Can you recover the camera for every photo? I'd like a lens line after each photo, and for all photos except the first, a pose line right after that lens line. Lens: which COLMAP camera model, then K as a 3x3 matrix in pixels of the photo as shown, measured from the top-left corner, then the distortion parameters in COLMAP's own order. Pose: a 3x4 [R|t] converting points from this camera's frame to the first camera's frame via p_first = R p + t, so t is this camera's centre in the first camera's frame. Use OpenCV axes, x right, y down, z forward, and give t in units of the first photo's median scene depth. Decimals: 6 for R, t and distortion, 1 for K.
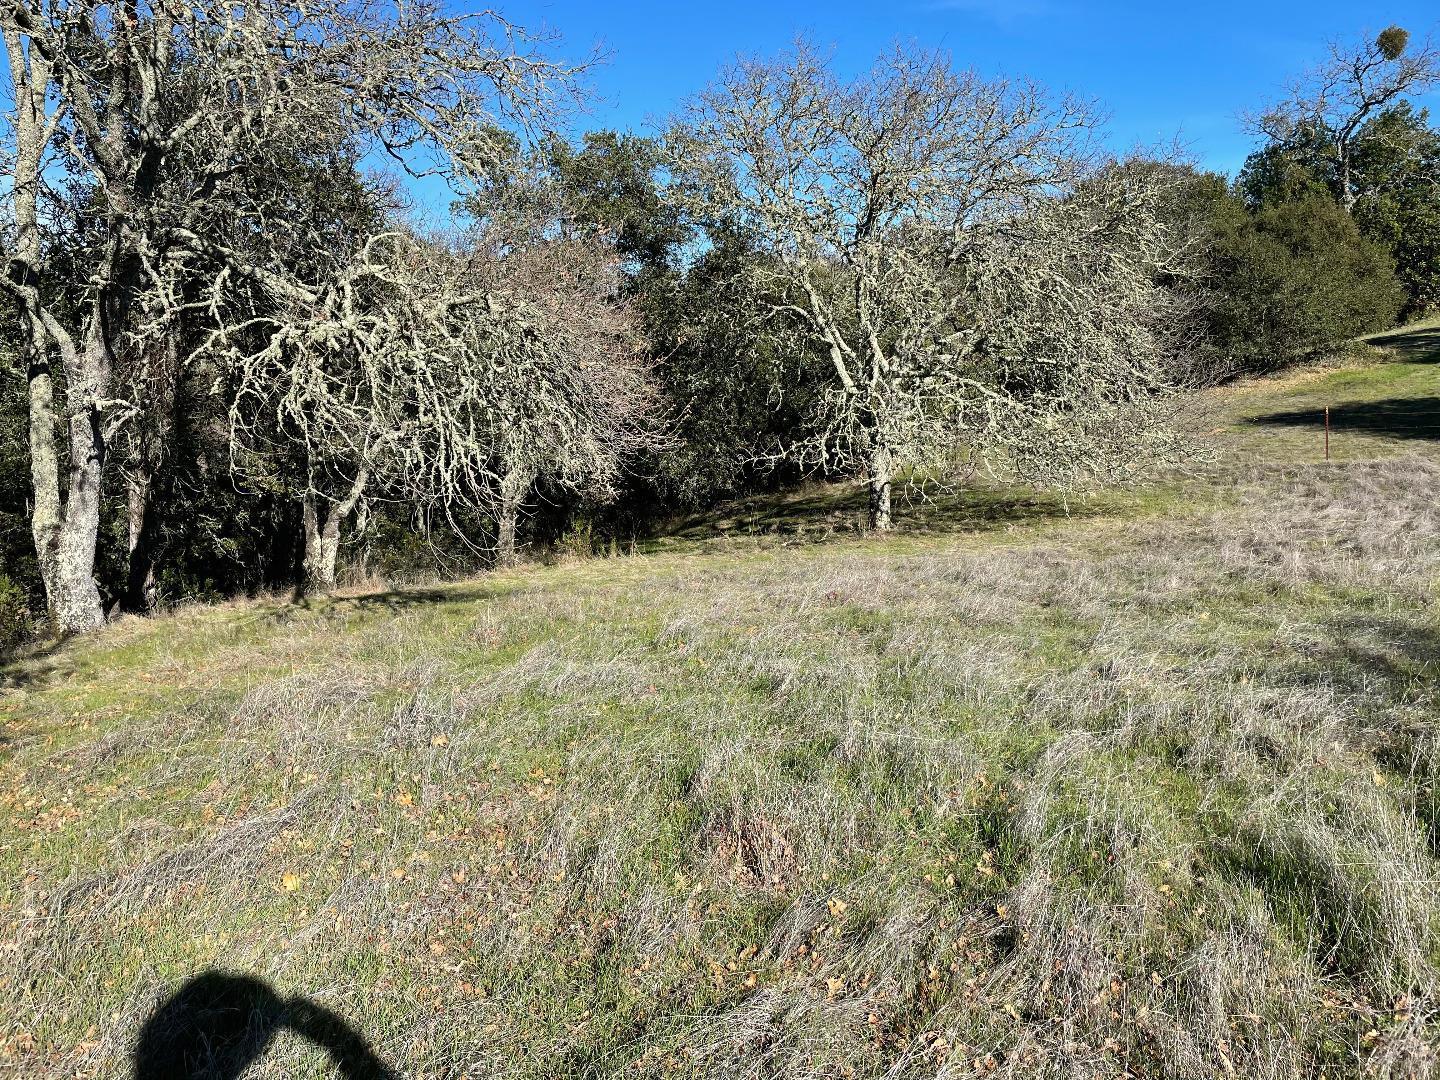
lens RADIAL K [[1074.1, 0, 721.3], [0, 1074.1, 529.9], [0, 0, 1]] dist [0.098241, -0.144286]
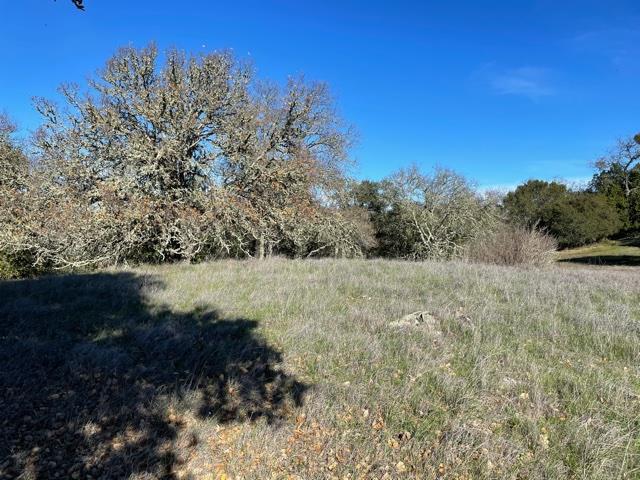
lens RADIAL K [[477.4, 0, 320.6], [0, 477.4, 235.5], [0, 0, 1]] dist [0.098241, -0.144286]
pose [[0.982262, 0.027759, -0.185449, 0.054190], [-0.058969, 0.984535, -0.164965, 0.125921], [0.178002, 0.172975, 0.968708, -0.652856]]
